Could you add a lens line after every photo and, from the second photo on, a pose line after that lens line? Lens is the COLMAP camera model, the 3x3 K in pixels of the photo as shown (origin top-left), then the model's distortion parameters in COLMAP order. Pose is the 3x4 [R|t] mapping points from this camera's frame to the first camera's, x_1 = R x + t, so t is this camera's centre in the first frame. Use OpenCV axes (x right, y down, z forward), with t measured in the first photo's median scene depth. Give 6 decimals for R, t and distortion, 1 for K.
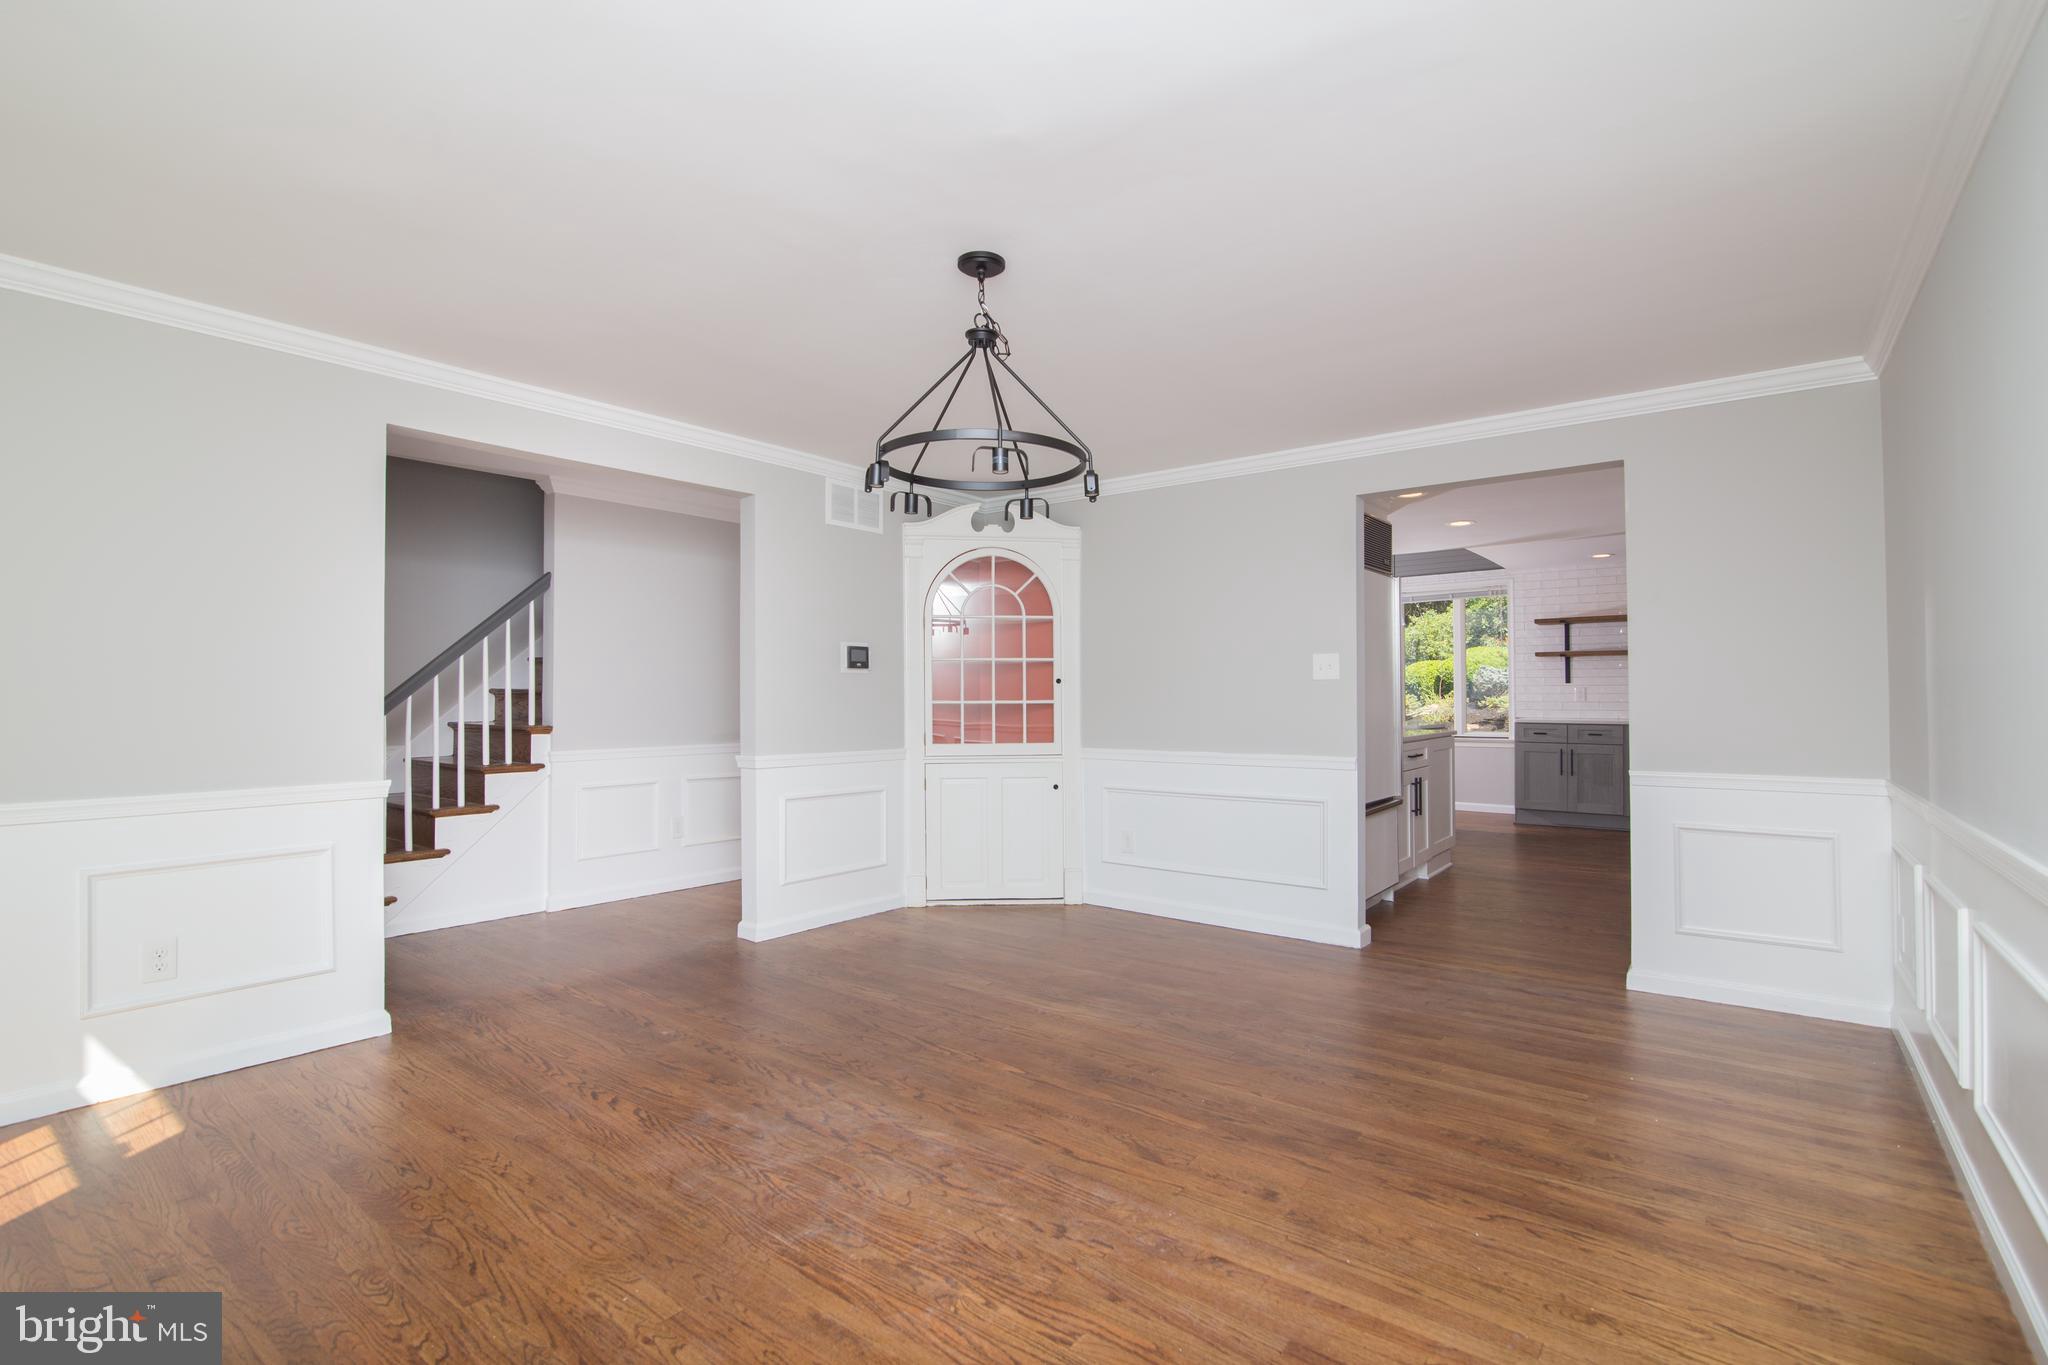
lens RADIAL K [[939.2, 0, 1024.0], [0, 939.2, 682.5], [0, 0, 1]] dist [-0.030759, 0.008571]
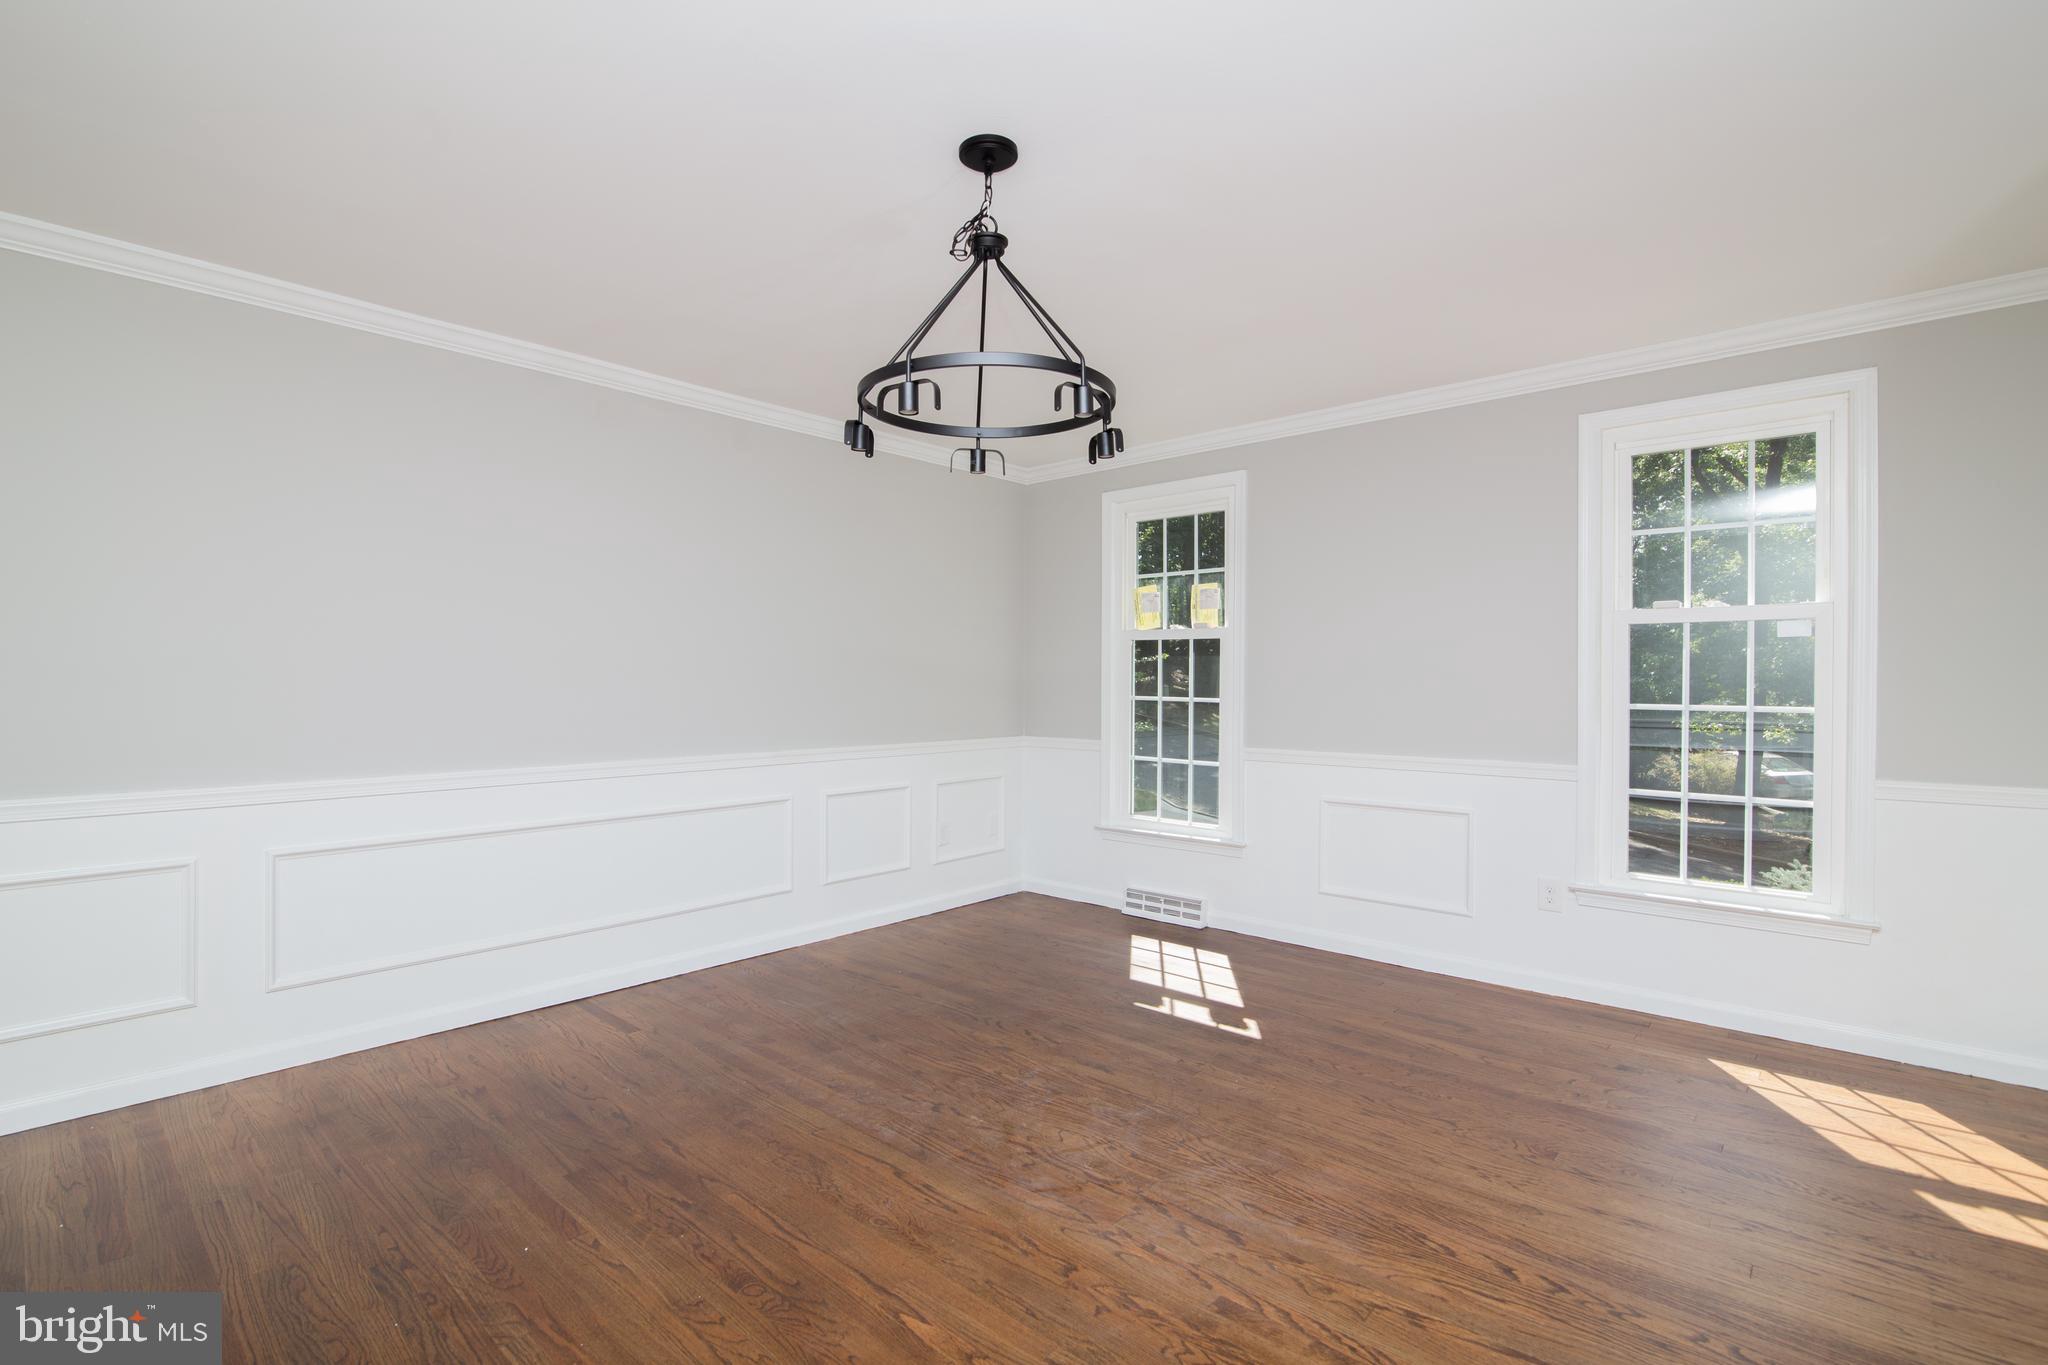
lens RADIAL K [[939.2, 0, 1024.0], [0, 939.2, 682.5], [0, 0, 1]] dist [-0.030759, 0.008571]
pose [[-0.997160, -0.001928, 0.075284, -0.146148], [-0.002717, 0.999943, -0.010370, 0.020287], [-0.075260, -0.010545, -0.997108, 1.908494]]
